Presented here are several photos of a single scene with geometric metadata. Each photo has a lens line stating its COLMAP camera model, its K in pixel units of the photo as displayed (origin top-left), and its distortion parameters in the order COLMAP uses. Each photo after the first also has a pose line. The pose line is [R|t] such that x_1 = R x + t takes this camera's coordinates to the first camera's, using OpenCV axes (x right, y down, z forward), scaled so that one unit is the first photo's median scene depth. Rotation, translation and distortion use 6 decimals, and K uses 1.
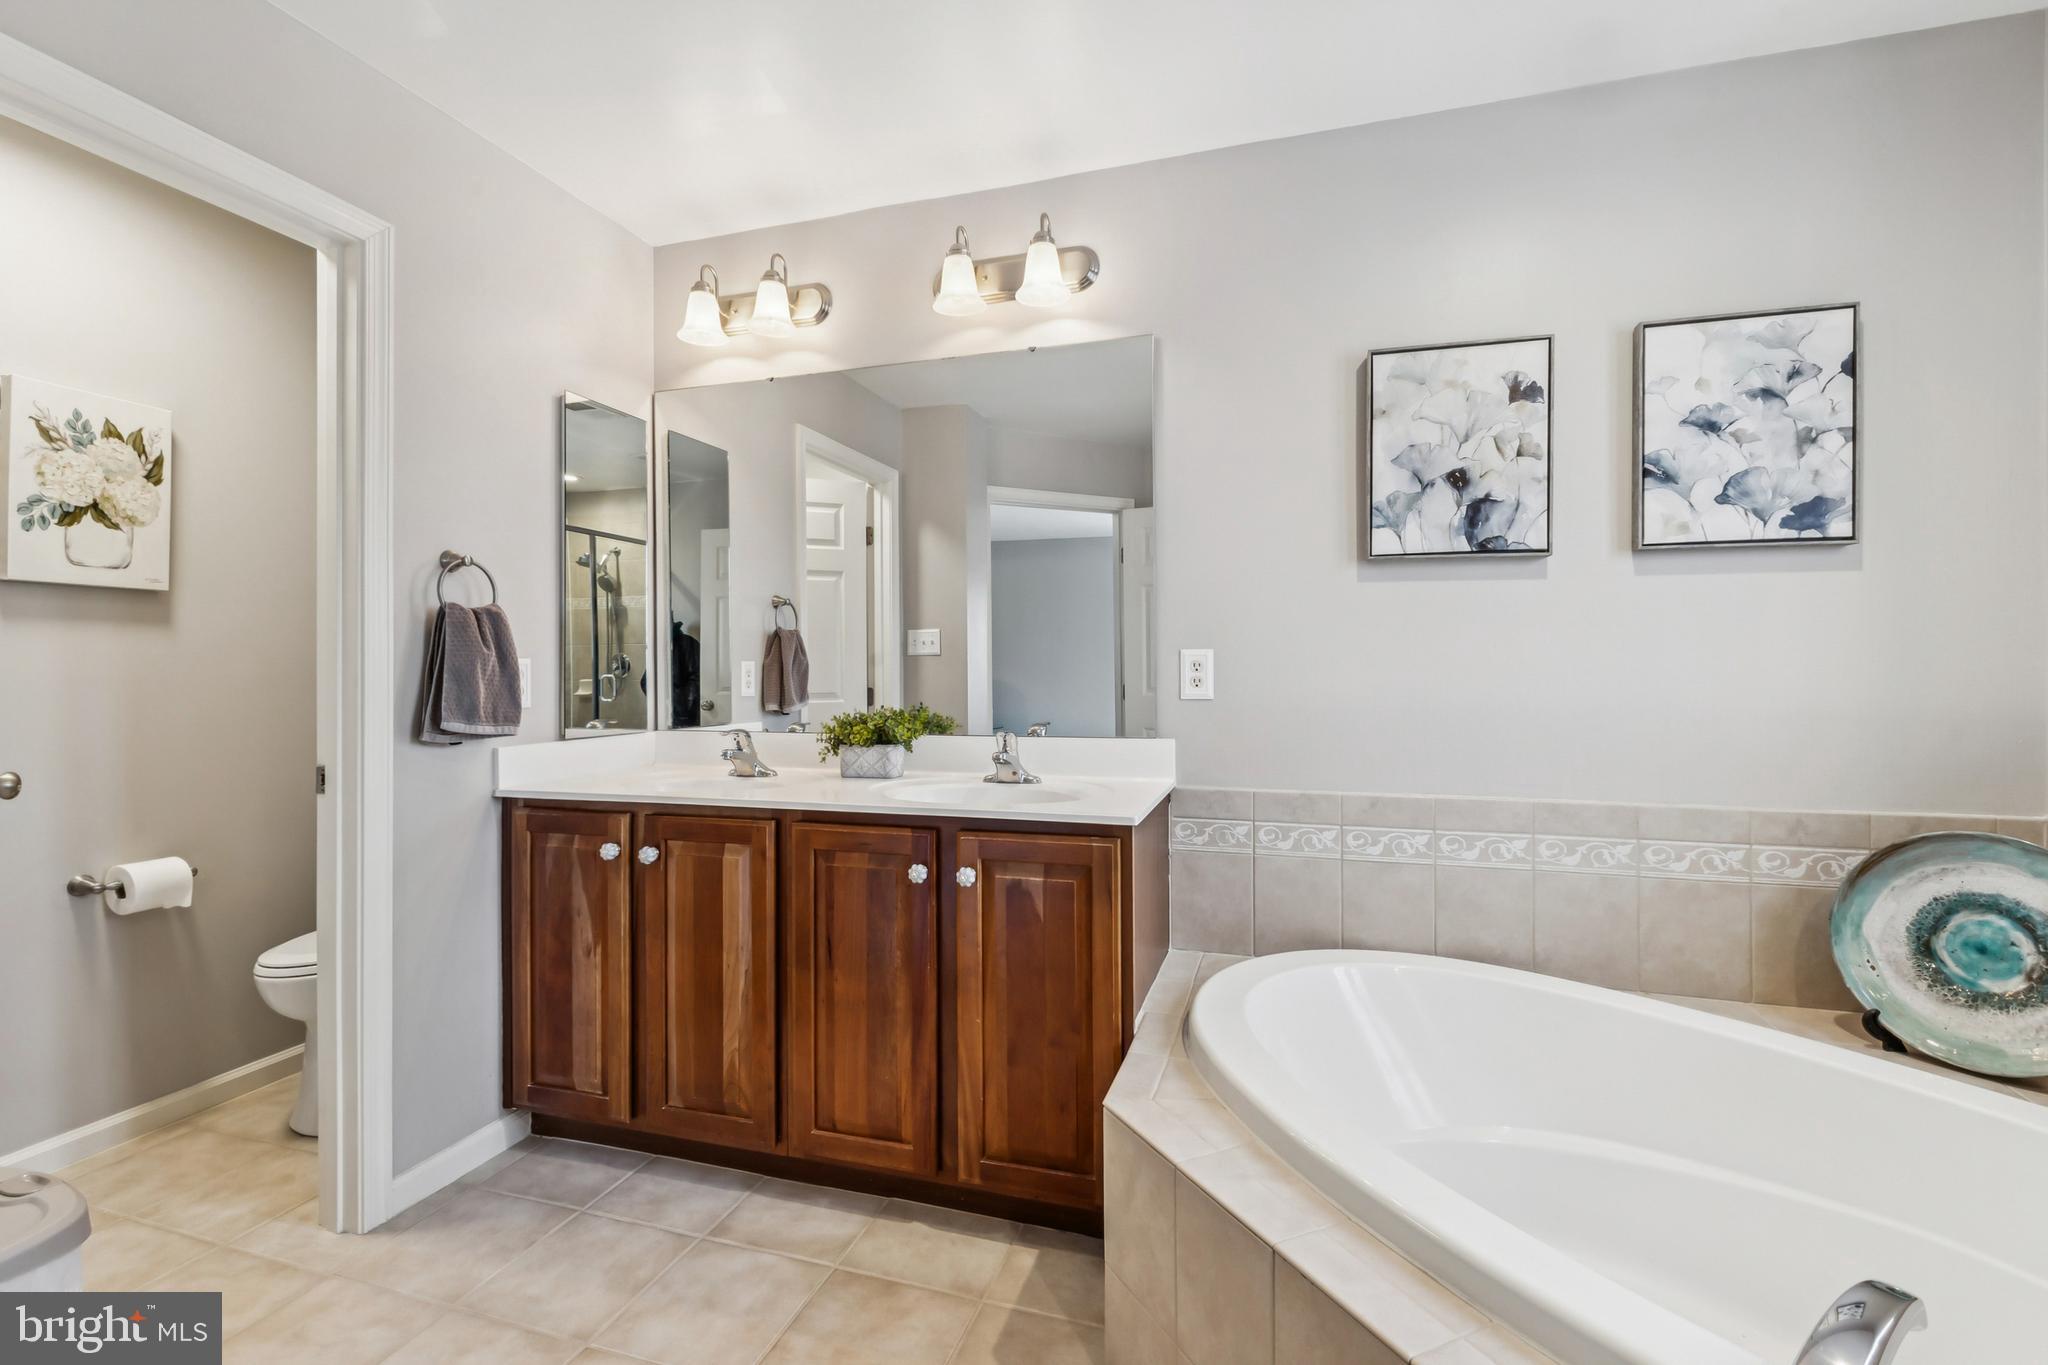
lens RADIAL K [[896.2, 0, 1028.0], [0, 896.2, 673.6], [0, 0, 1]] dist [0.012679, -0.000912]
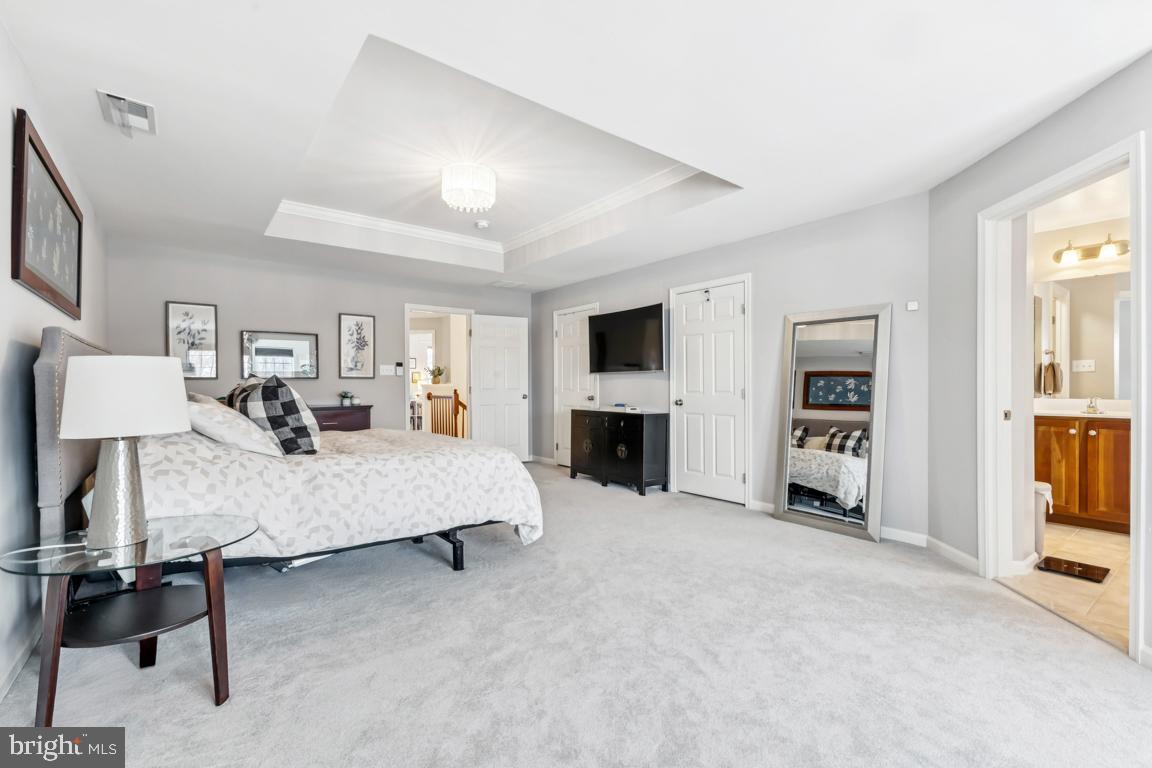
lens RADIAL K [[504.1, 0, 579.9], [0, 504.1, 388.4], [0, 0, 1]] dist [0.012679, -0.000912]
pose [[0.811240, -0.001381, -0.584712, -0.884298], [0.003447, 0.999991, 0.002422, 0.029184], [0.584703, -0.003980, 0.811238, -1.685761]]
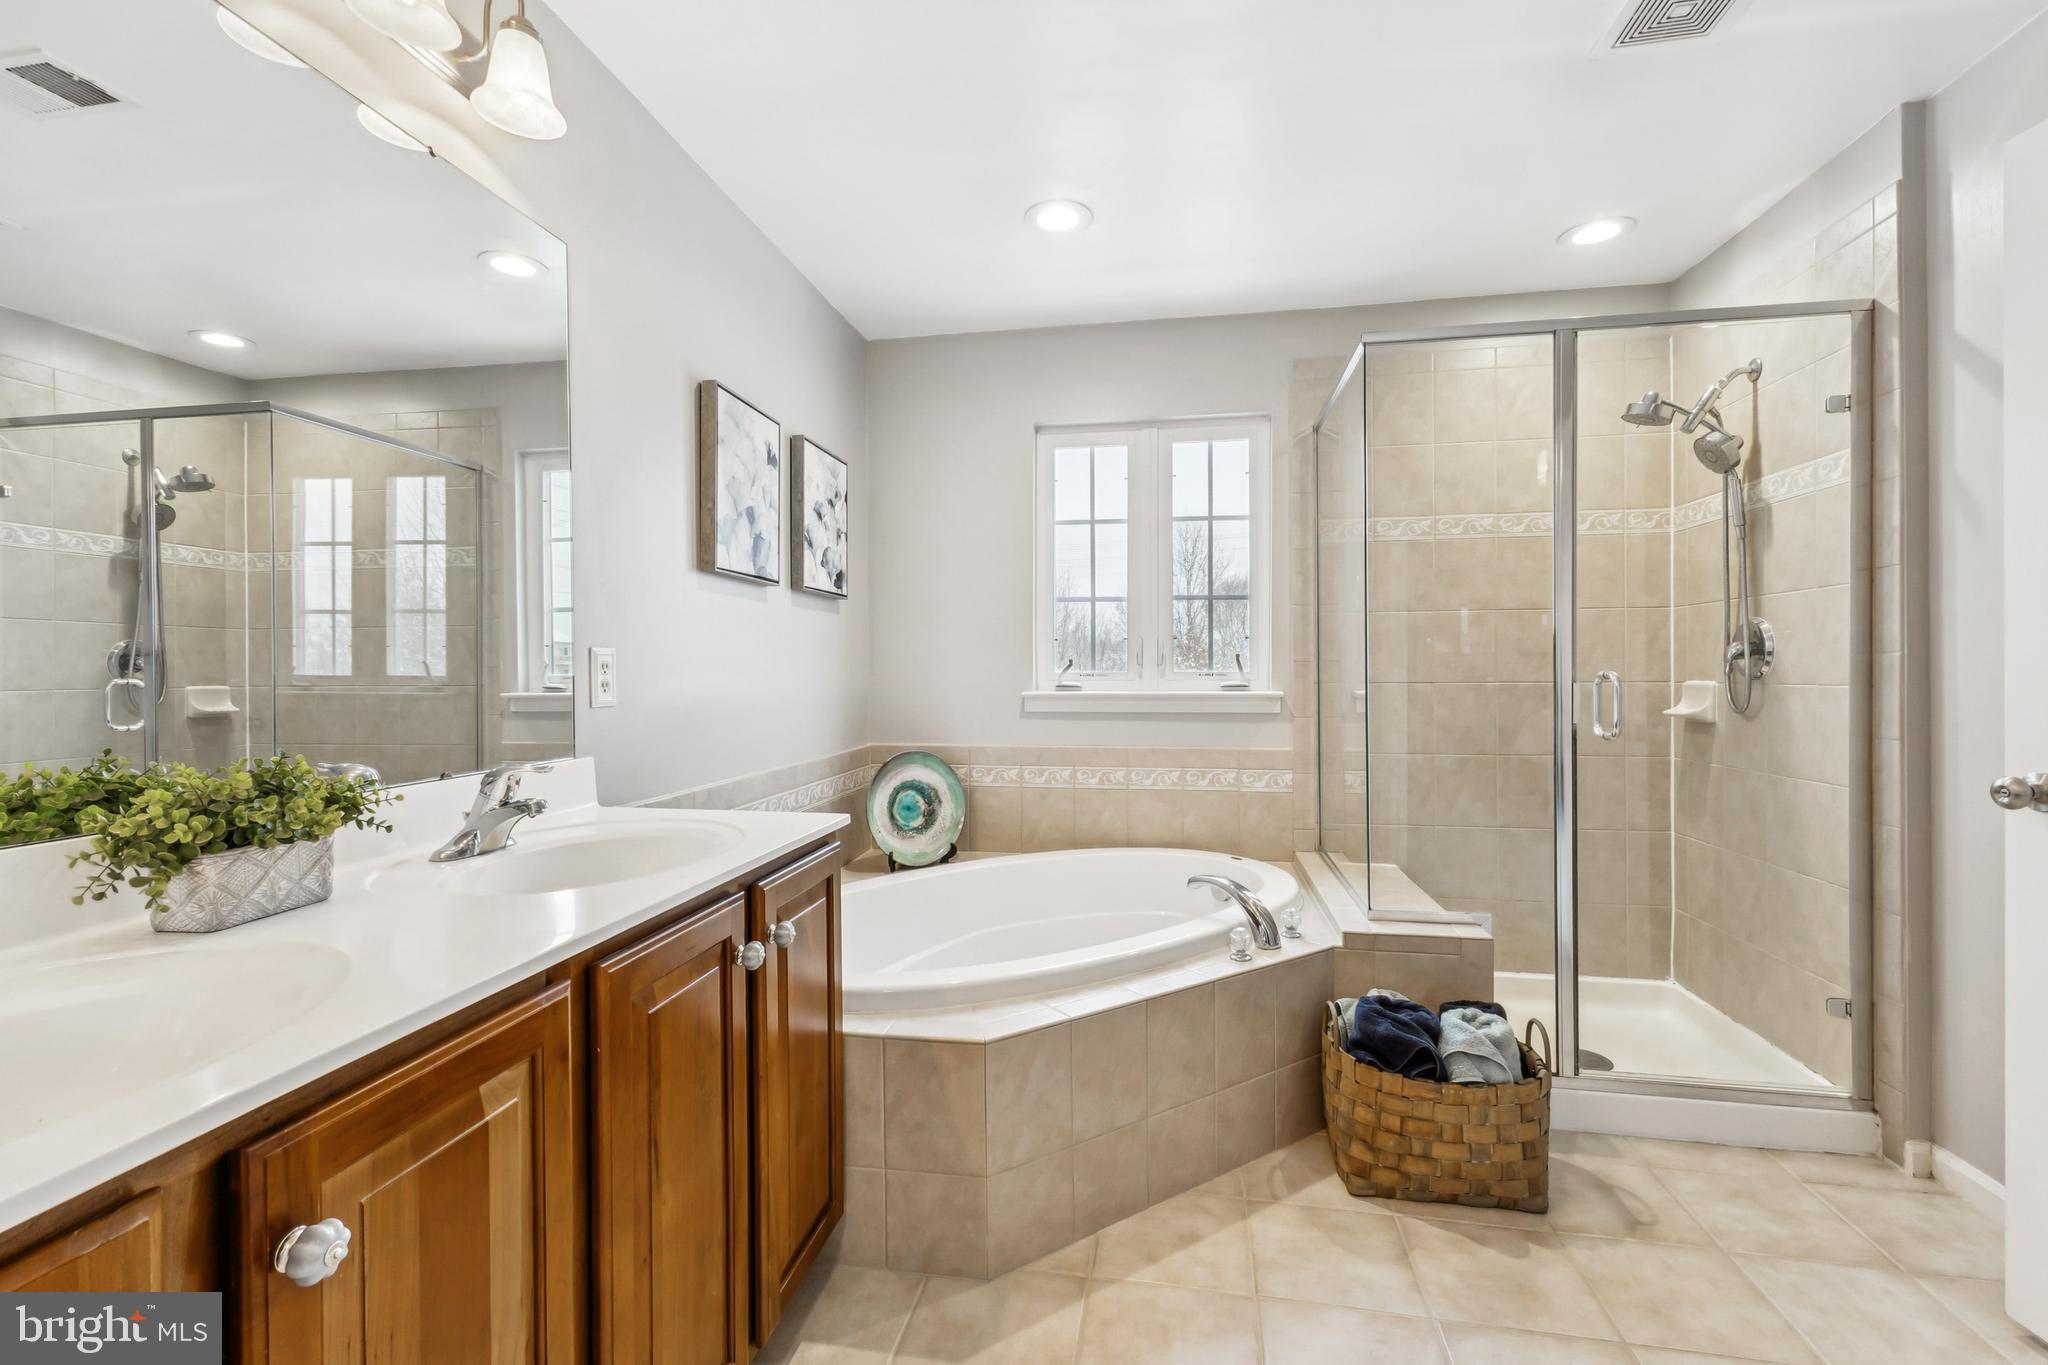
lens RADIAL K [[896.2, 0, 1005.9], [0, 896.2, 675.2], [0, 0, 1]] dist [0.012679, -0.000912]
pose [[-0.103019, -0.004342, 0.994670, -0.797830], [0.010726, 0.999927, 0.005476, -0.002226], [-0.994622, 0.011233, -0.102965, 0.814999]]
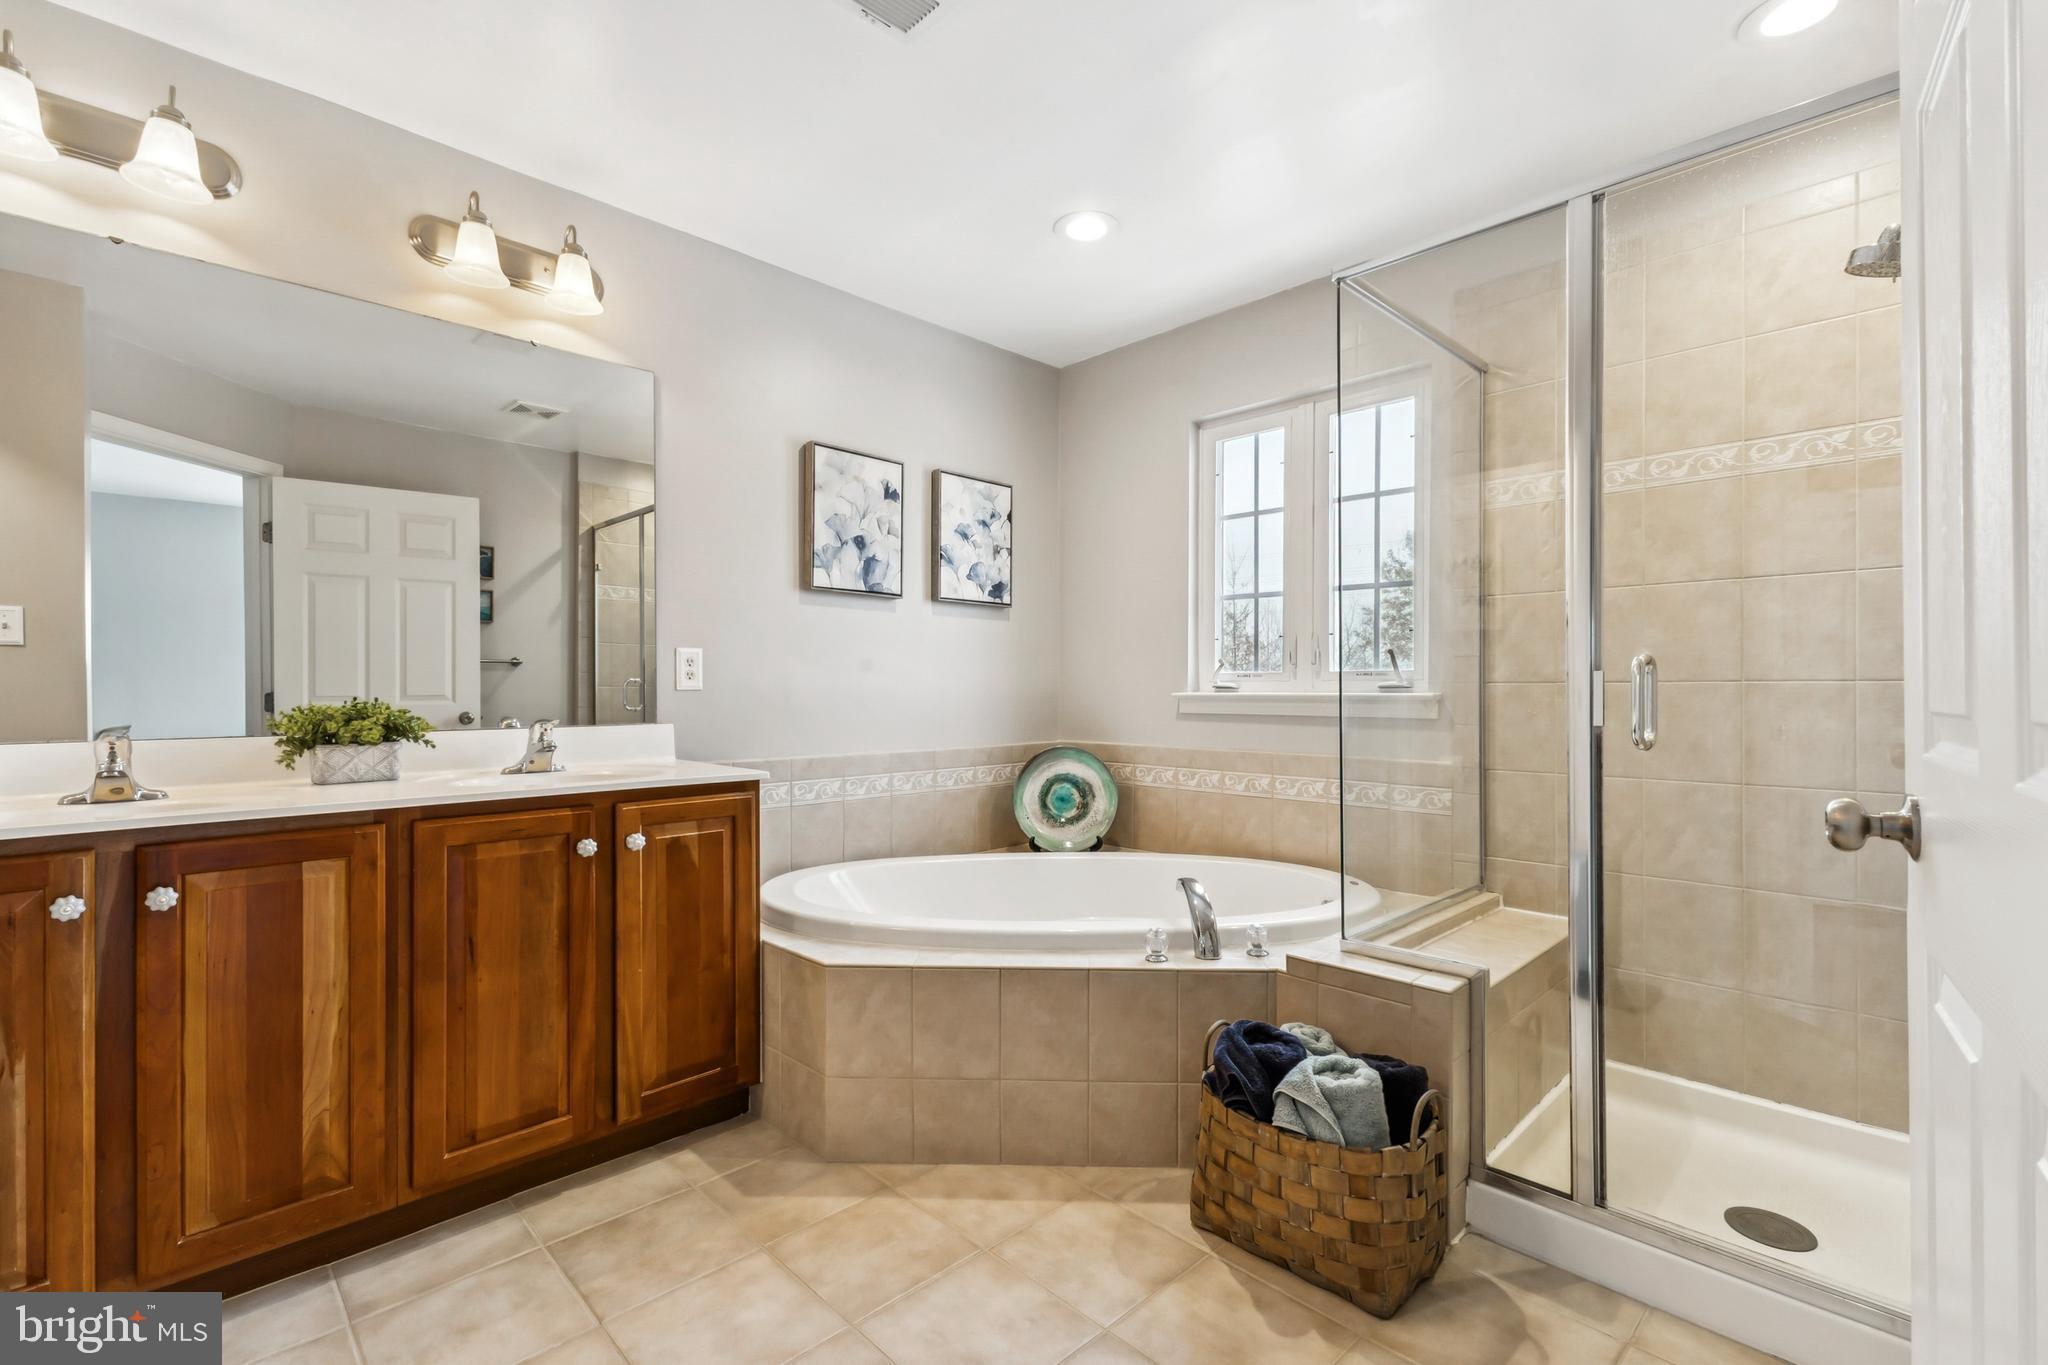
lens RADIAL K [[896.2, 0, 992.4], [0, 896.2, 695.0], [0, 0, 1]] dist [0.012679, -0.000912]
pose [[0.497543, -0.002444, 0.867436, -0.746481], [0.002743, 0.999995, 0.001244, 0.040668], [-0.867435, 0.001760, 0.497547, 0.060148]]
